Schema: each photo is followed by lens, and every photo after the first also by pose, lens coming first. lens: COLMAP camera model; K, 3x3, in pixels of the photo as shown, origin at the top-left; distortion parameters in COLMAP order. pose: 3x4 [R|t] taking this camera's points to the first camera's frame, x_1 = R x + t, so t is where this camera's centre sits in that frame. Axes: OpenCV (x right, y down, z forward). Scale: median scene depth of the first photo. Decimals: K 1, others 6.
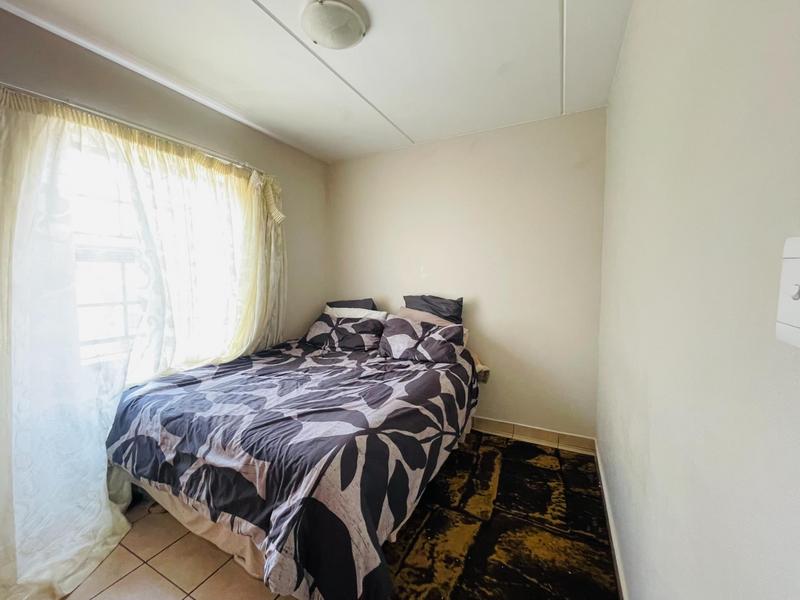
lens RADIAL K [[323.3, 0, 398.6], [0, 323.3, 300.5], [0, 0, 1]] dist [0.001761, -0.000359]
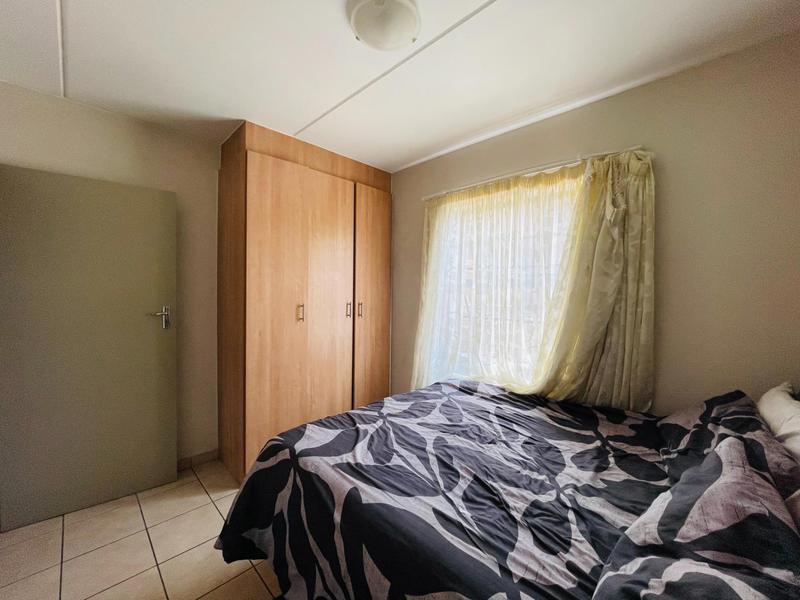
lens RADIAL K [[323.3, 0, 398.6], [0, 323.3, 301.8], [0, 0, 1]] dist [0.001761, -0.000359]
pose [[-0.304748, 0.038774, -0.951643, 0.551682], [-0.080871, 0.994509, 0.066418, -0.128699], [0.948993, 0.097201, -0.299939, 1.149706]]
